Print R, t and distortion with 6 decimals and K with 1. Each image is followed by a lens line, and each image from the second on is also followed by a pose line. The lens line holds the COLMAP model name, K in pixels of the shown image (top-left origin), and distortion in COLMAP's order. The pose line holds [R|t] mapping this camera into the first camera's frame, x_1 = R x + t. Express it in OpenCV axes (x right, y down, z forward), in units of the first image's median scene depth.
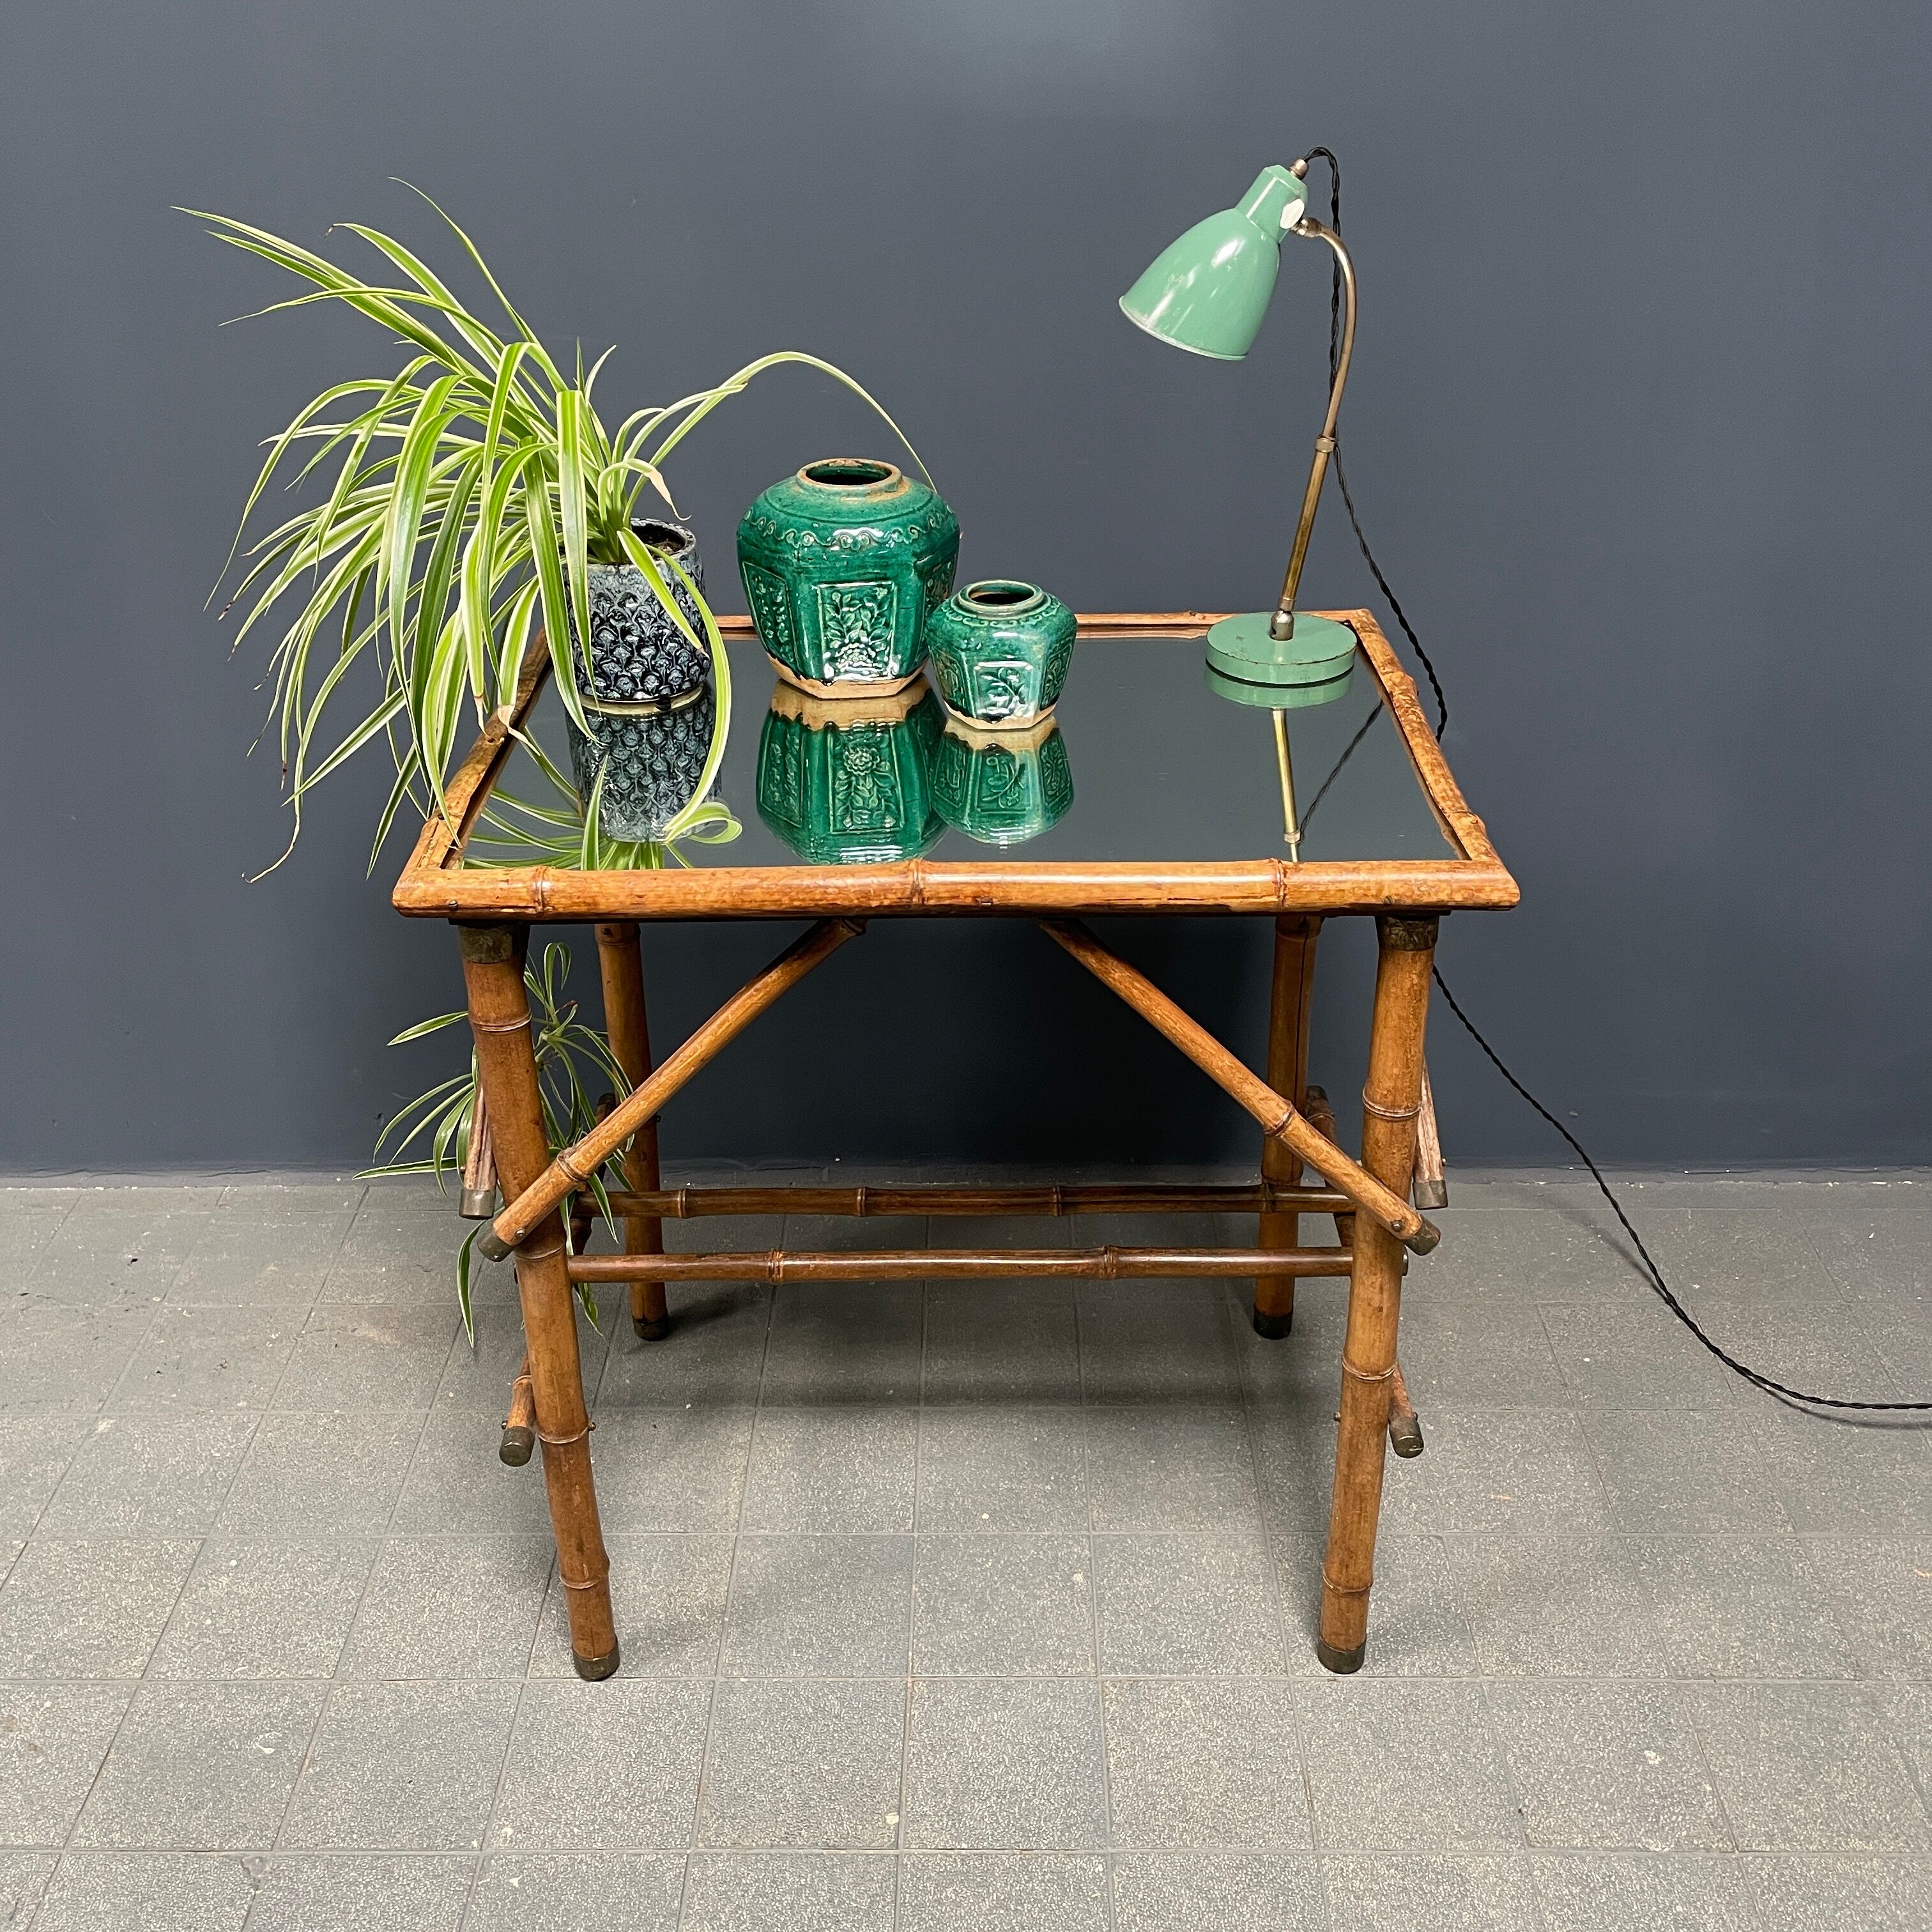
lens RADIAL K [[1983.5, 0, 971.2], [0, 1983.5, 949.1], [0, 0, 1]] dist [0.028106, 0.000000]
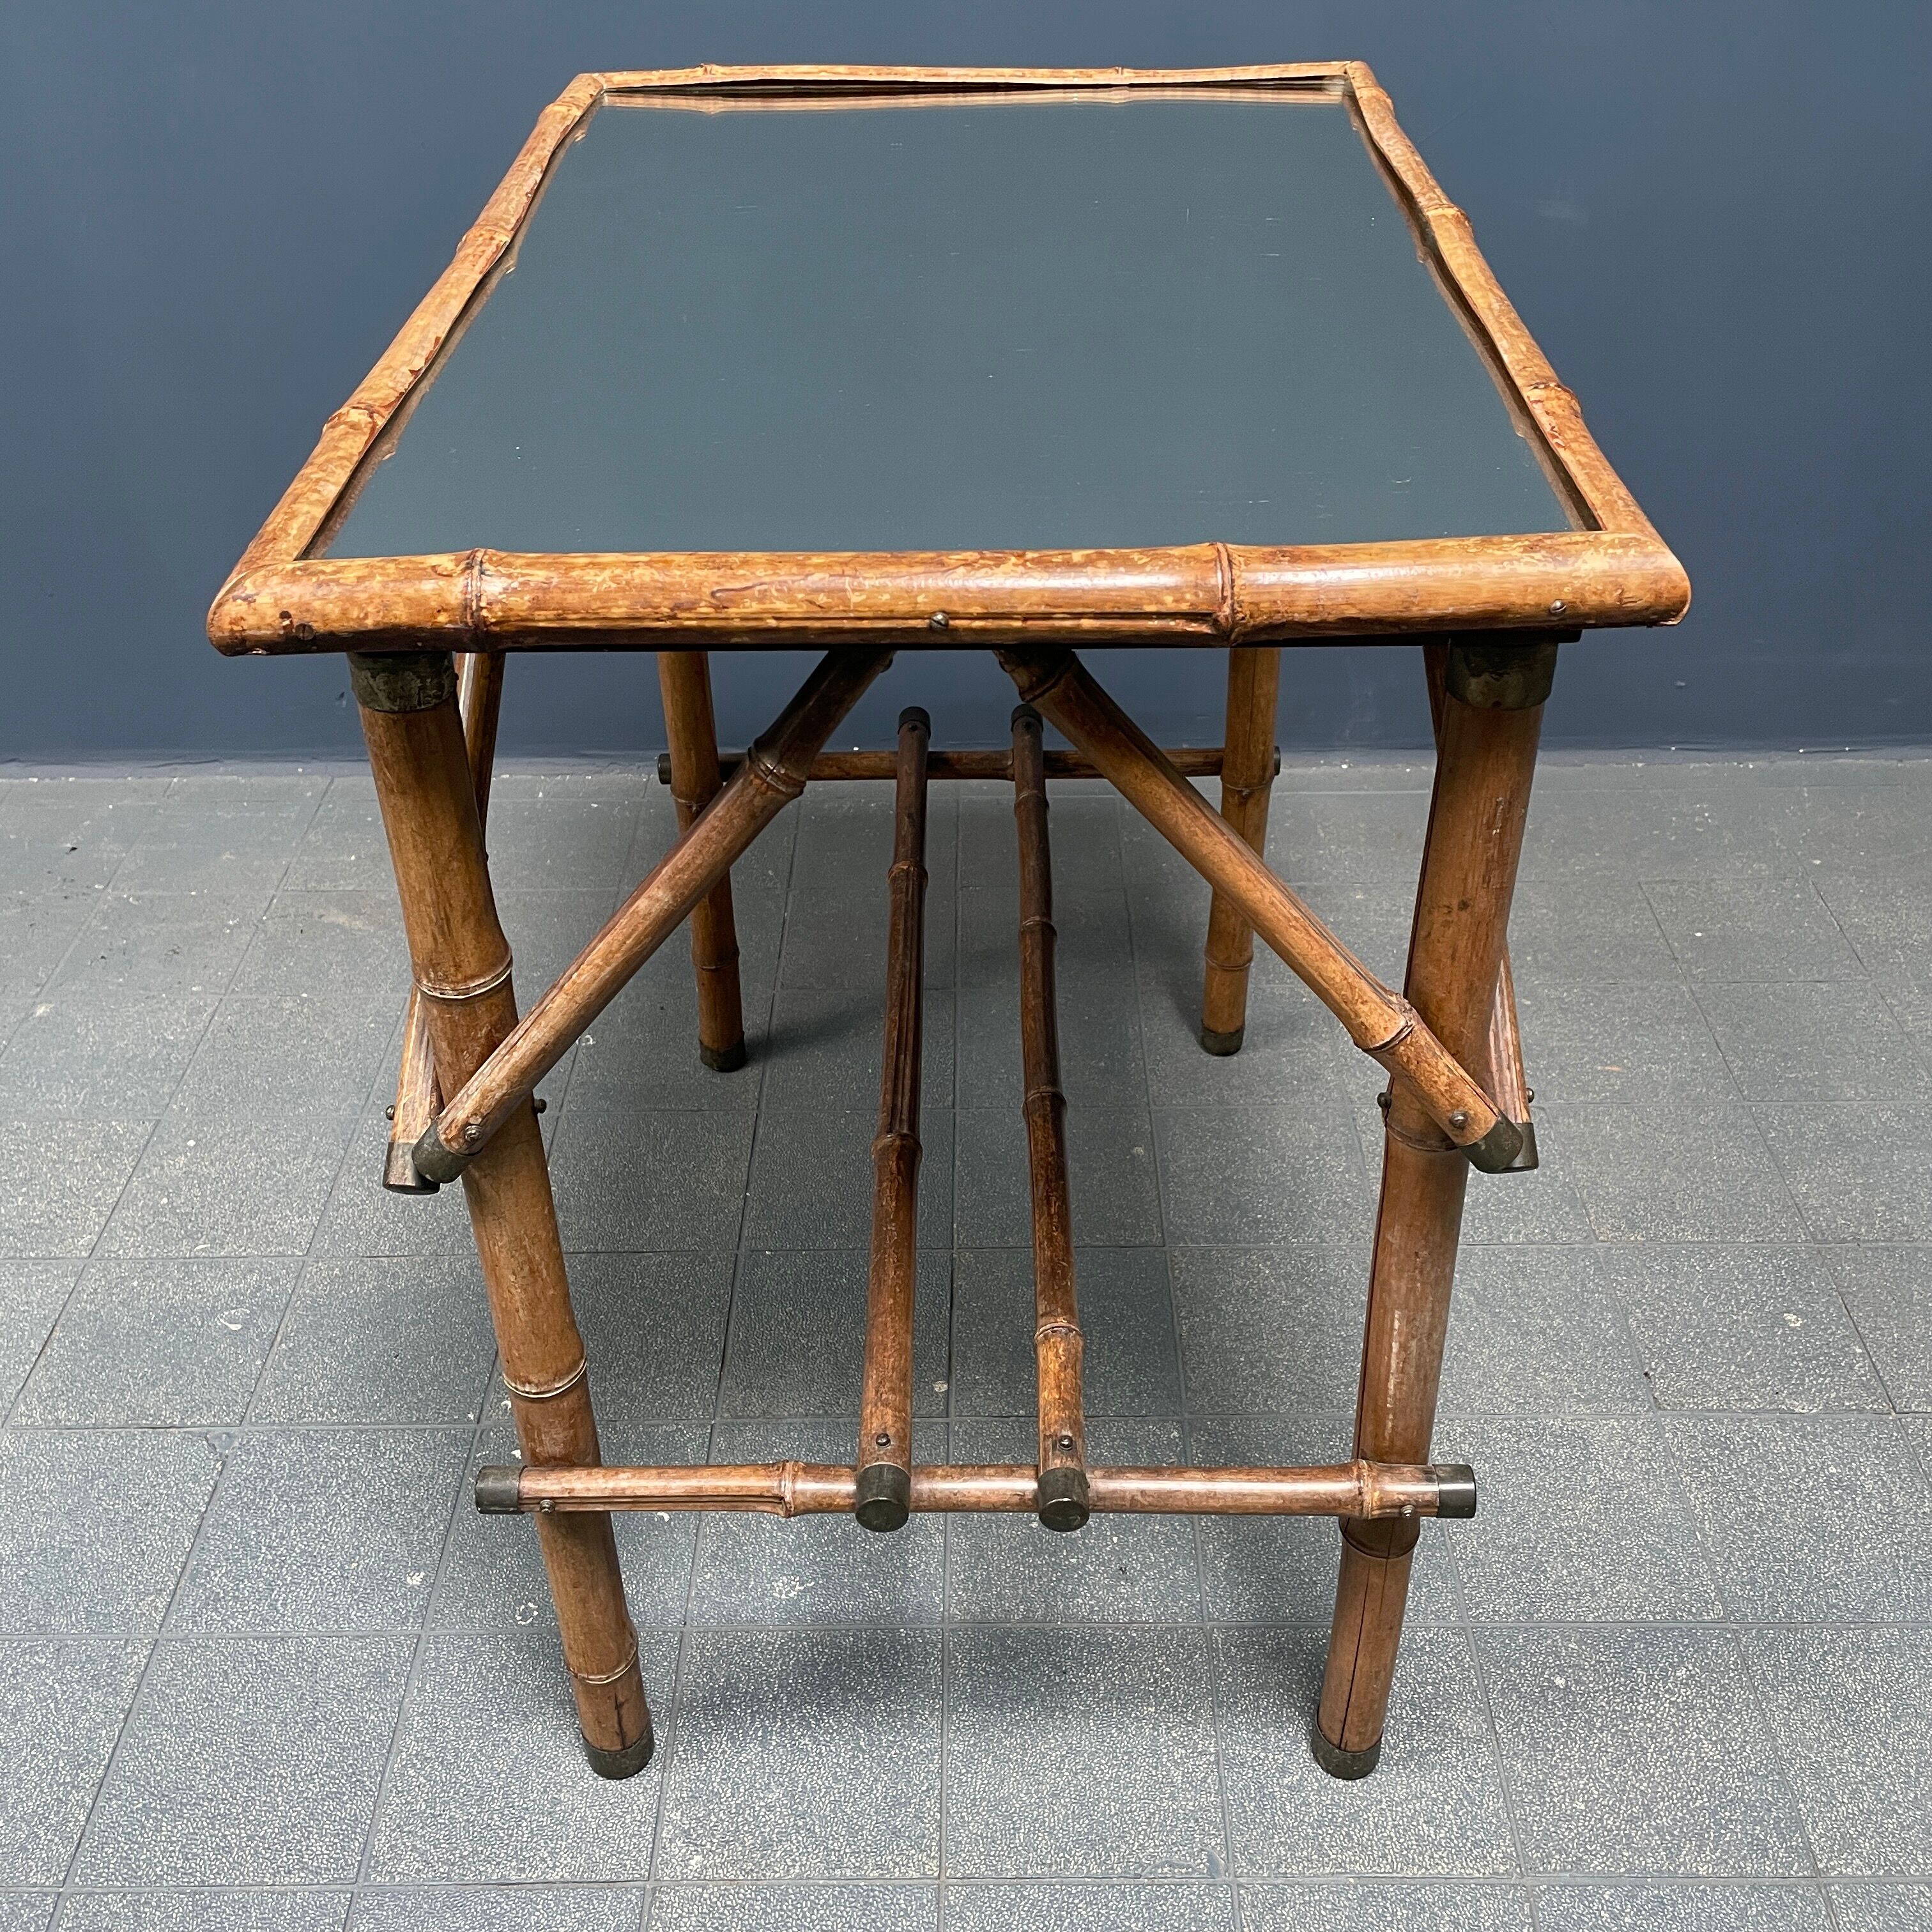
lens RADIAL K [[1983.5, 0, 979.5], [0, 1983.5, 948.3], [0, 0, 1]] dist [0.028106, 0.000000]
pose [[0.999957, -0.005926, 0.007177, -0.025694], [0.005084, 0.993683, 0.112110, 0.133135], [-0.007796, -0.112069, 0.993670, 0.133555]]
